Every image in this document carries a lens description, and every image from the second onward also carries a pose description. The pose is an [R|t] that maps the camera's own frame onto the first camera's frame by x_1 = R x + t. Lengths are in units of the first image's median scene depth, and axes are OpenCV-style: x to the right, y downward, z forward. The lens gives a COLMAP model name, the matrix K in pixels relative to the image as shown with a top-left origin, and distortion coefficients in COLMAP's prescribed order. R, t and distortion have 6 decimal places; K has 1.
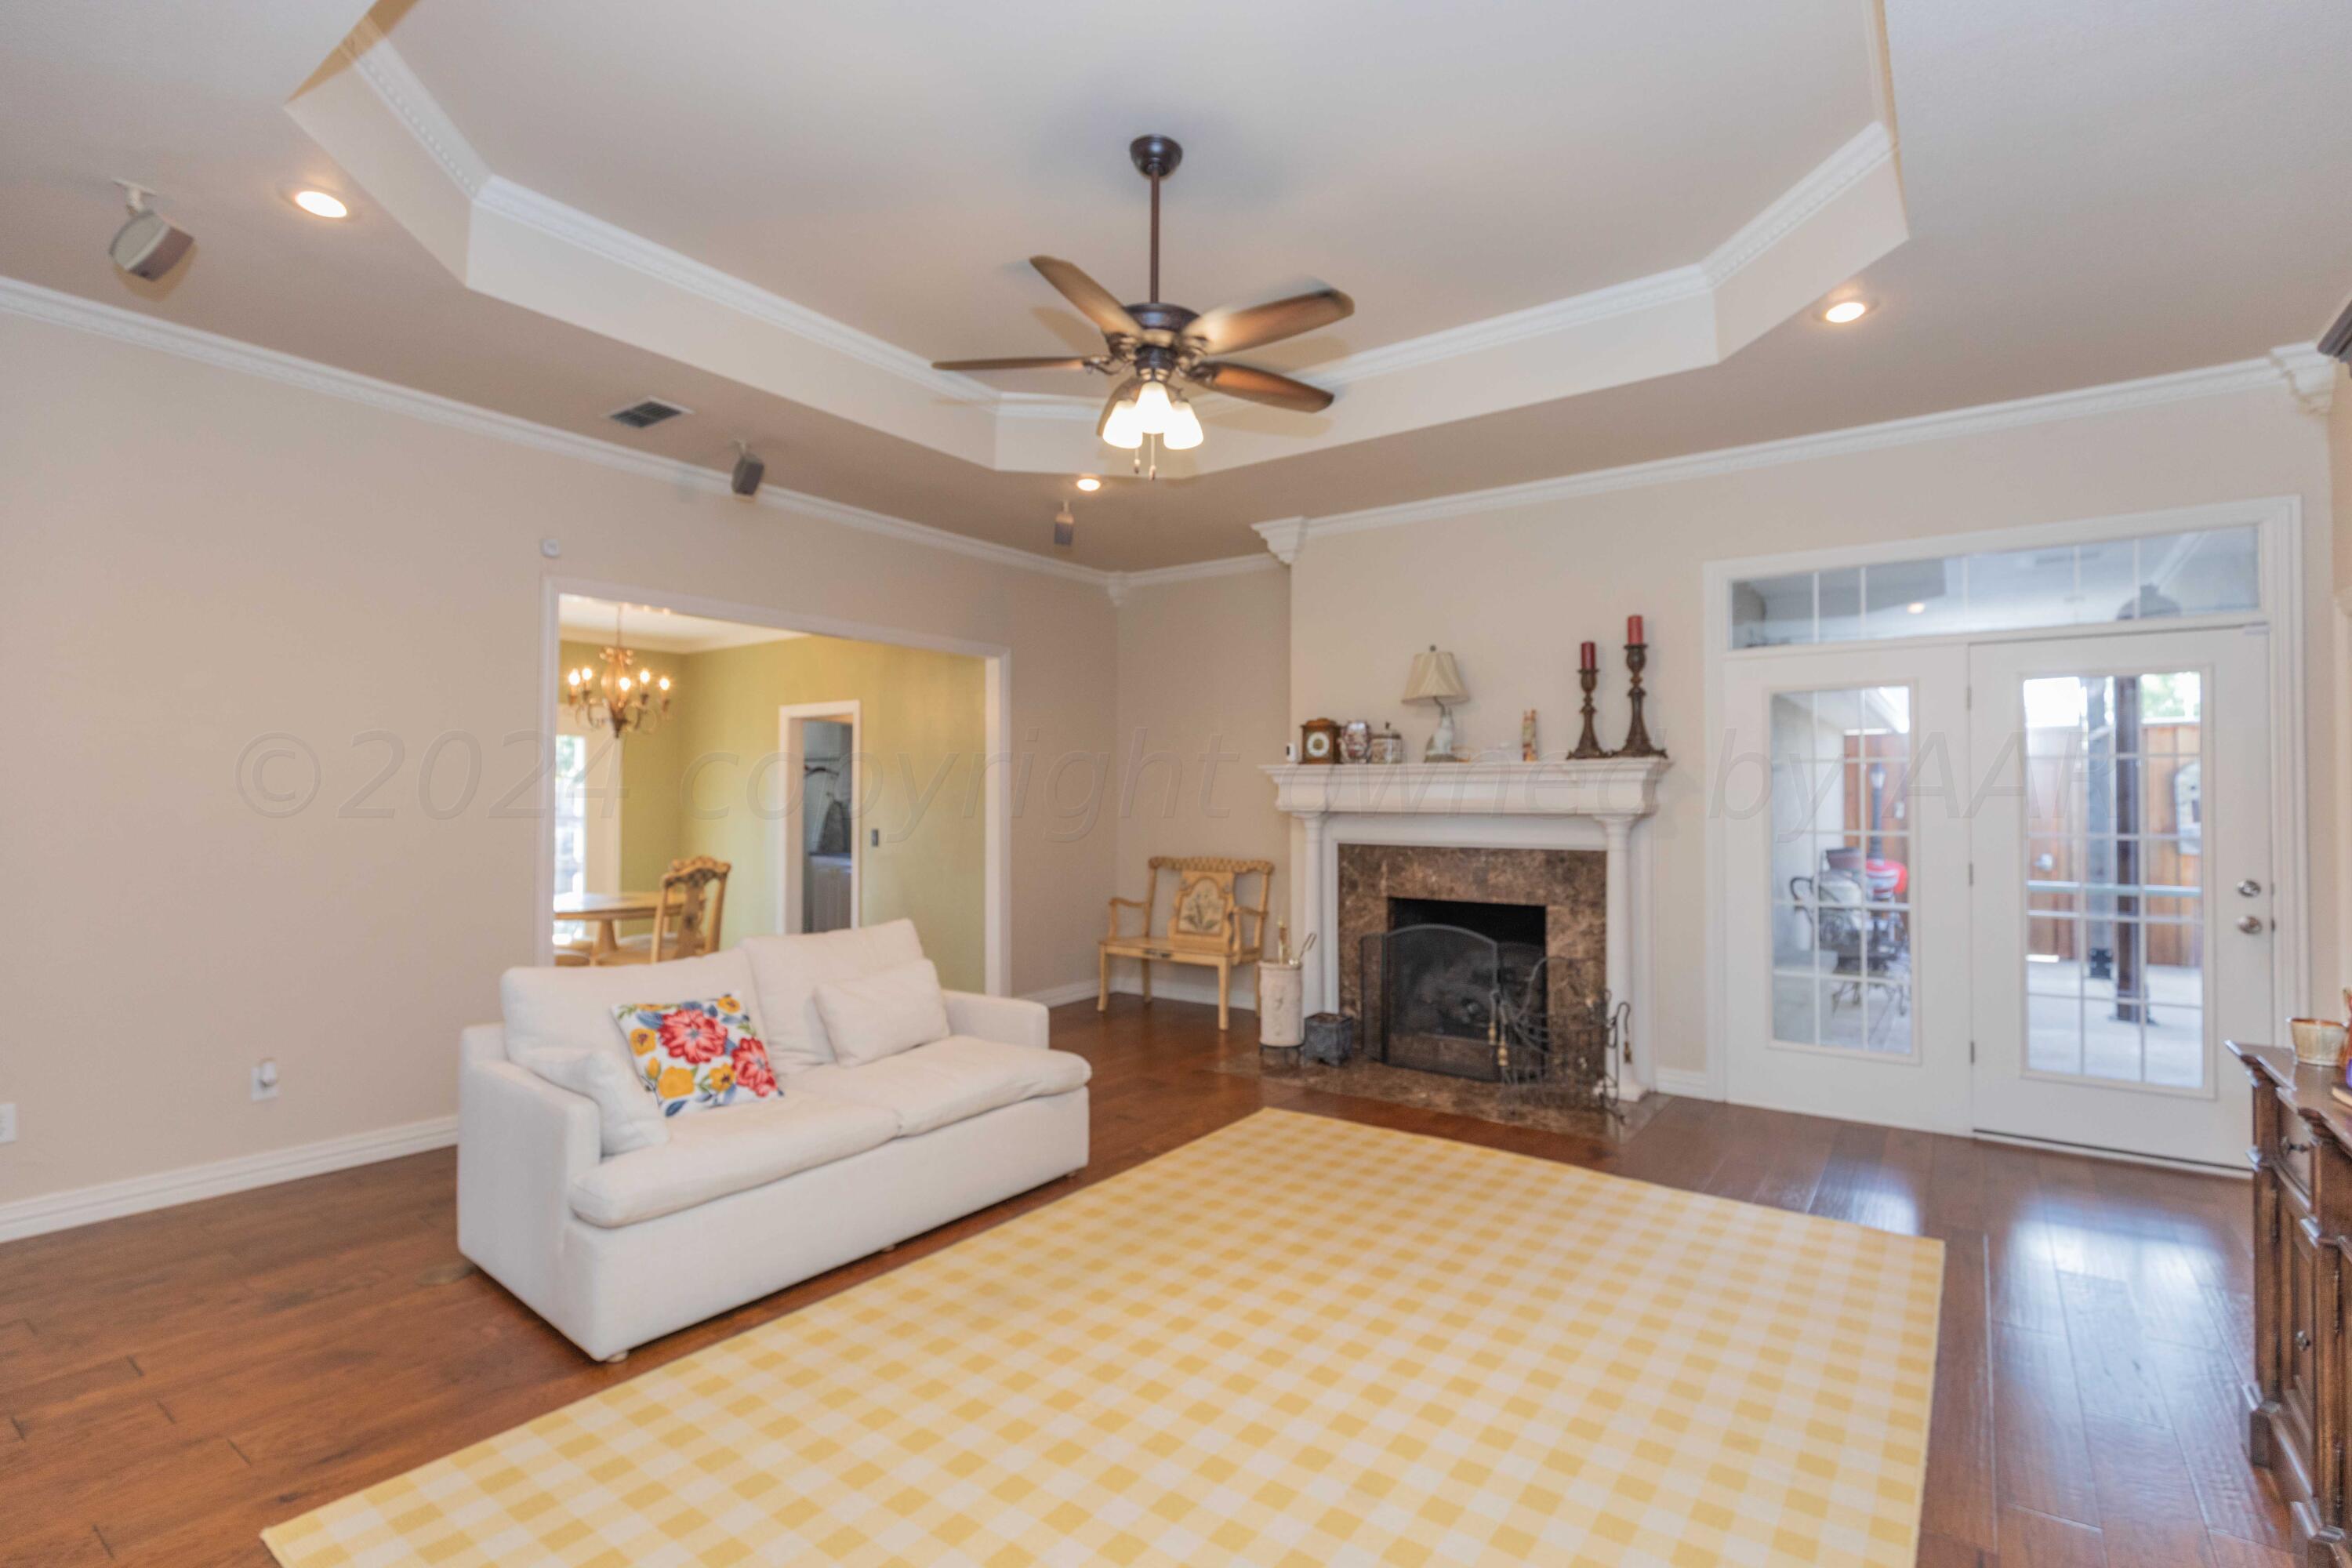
lens RADIAL K [[1063.9, 0, 1169.2], [0, 1063.9, 787.3], [0, 0, 1]] dist [0.006303, -0.001410]
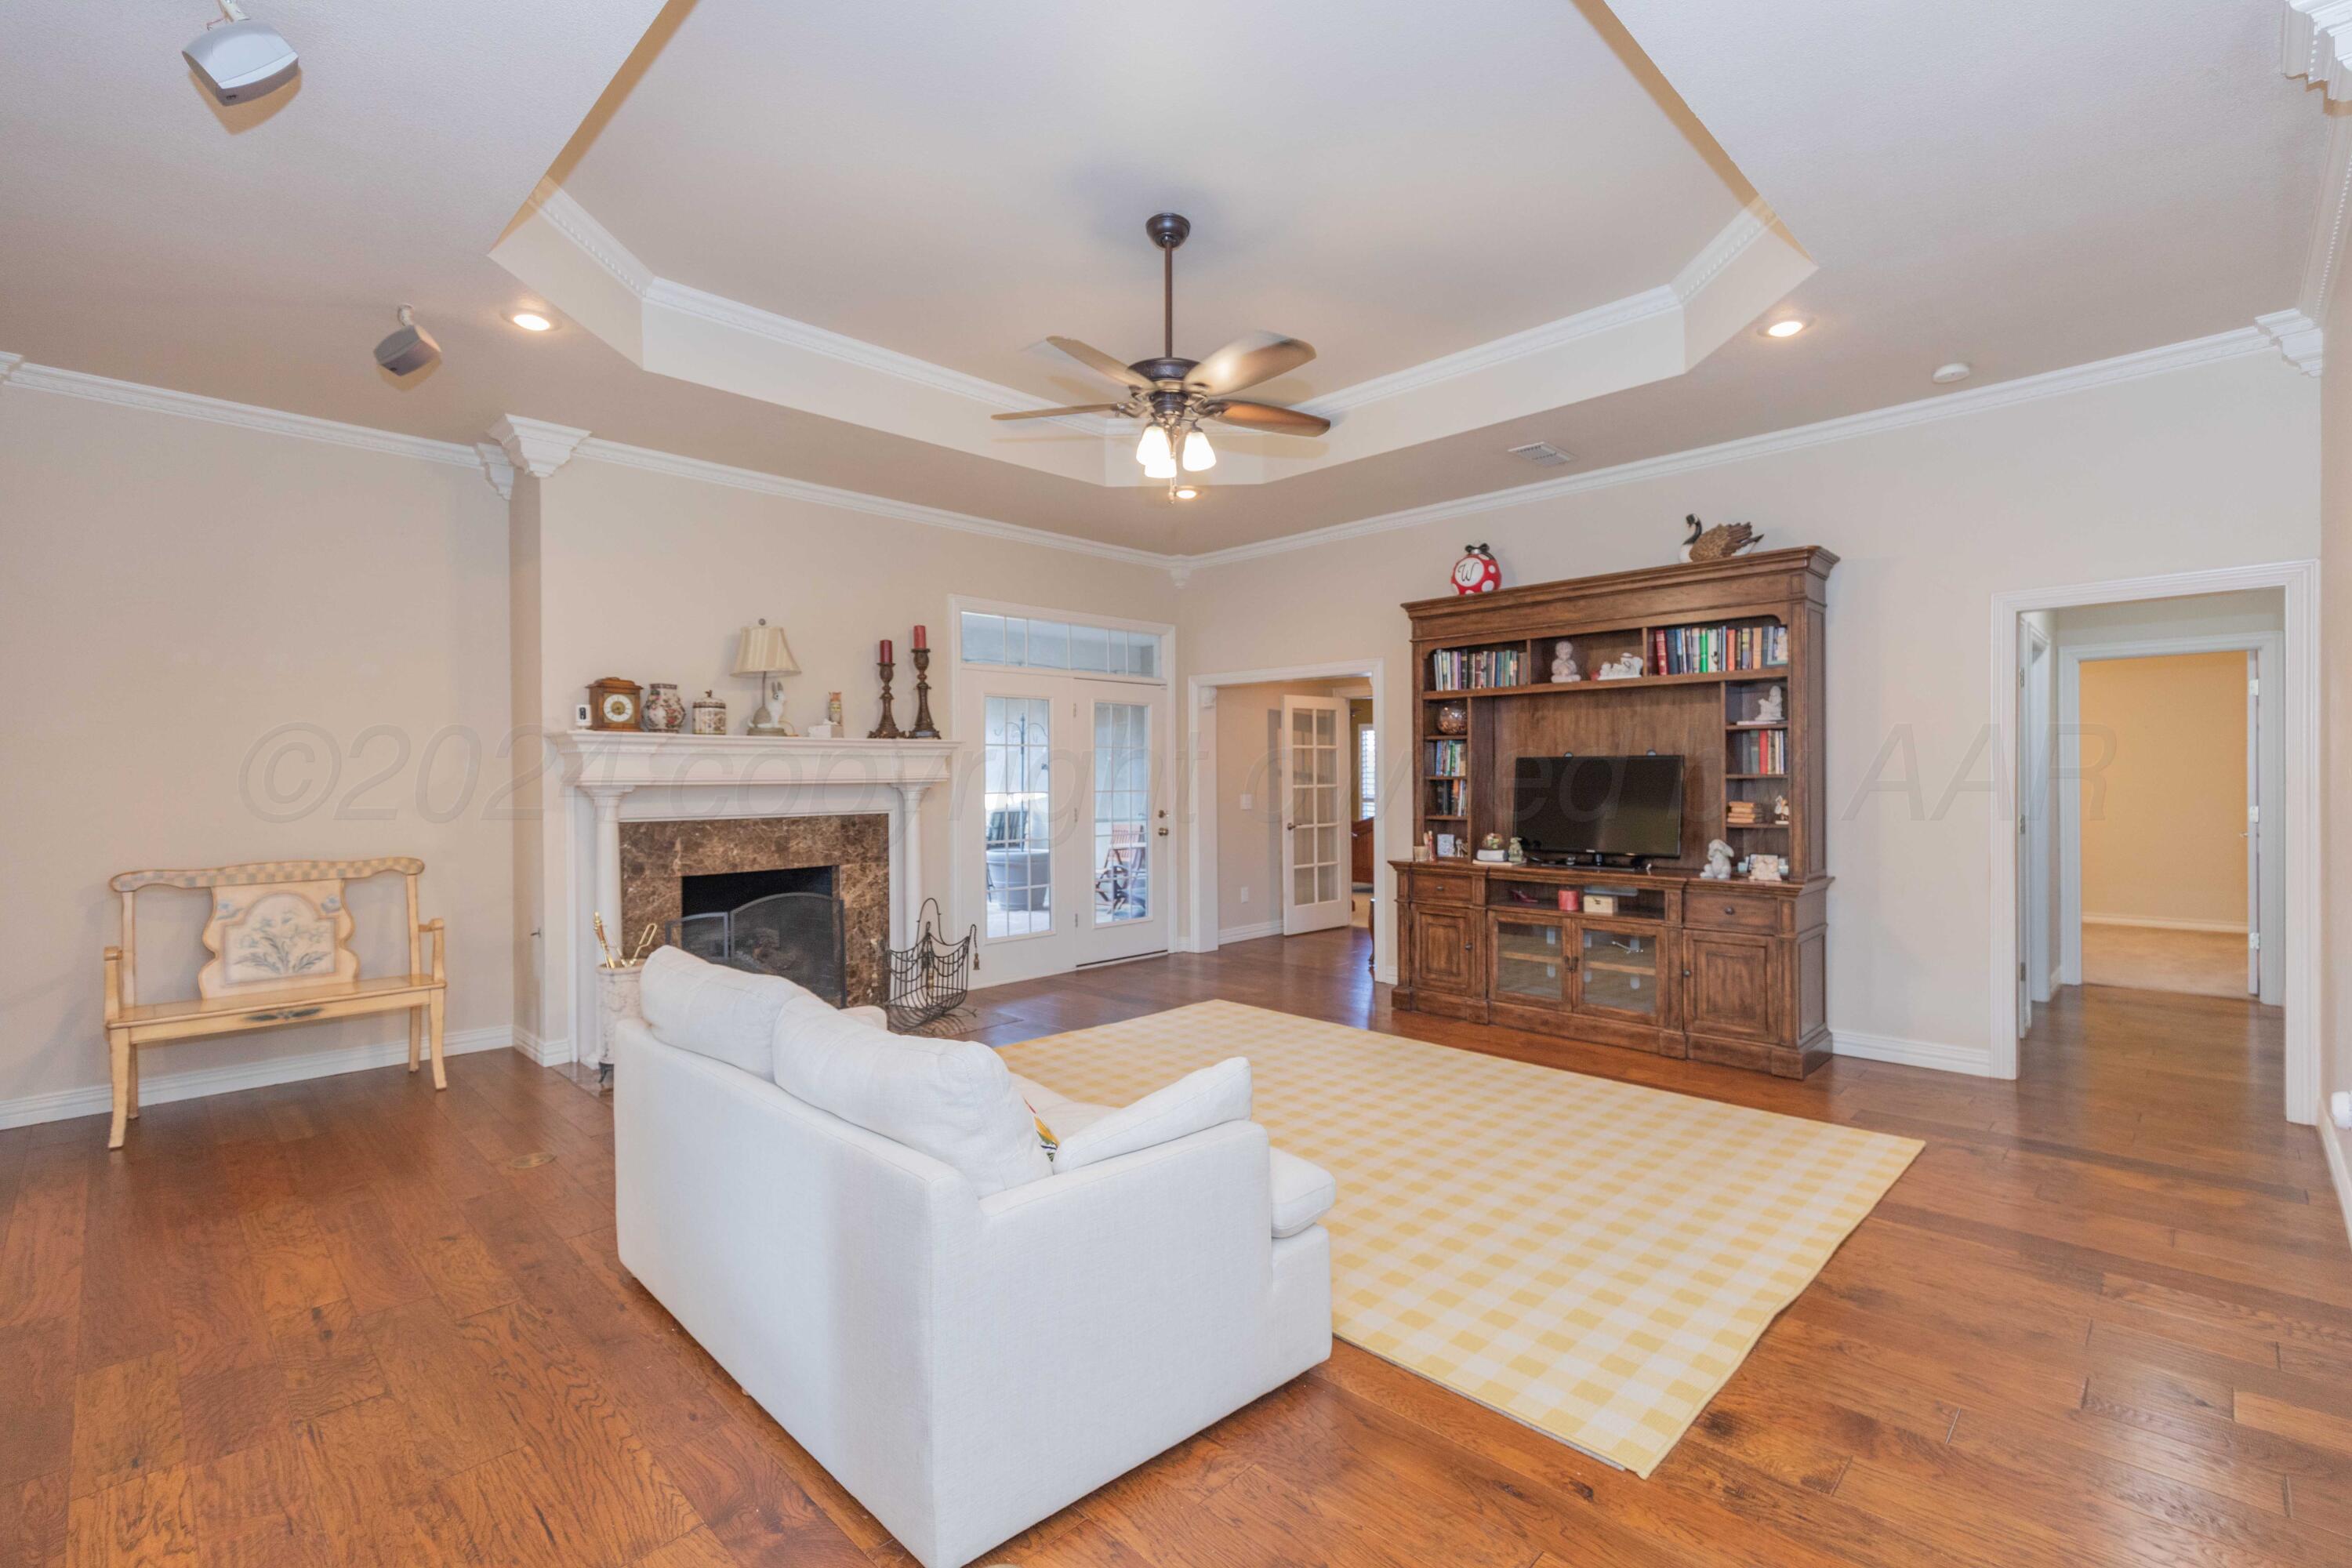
lens RADIAL K [[1063.9, 0, 1165.7], [0, 1063.9, 779.4], [0, 0, 1]] dist [0.006303, -0.001410]
pose [[0.156580, -0.005177, 0.987652, -0.682628], [-0.003903, 0.999975, 0.005860, 0.011224], [-0.987658, -0.004772, 0.156556, 0.458903]]
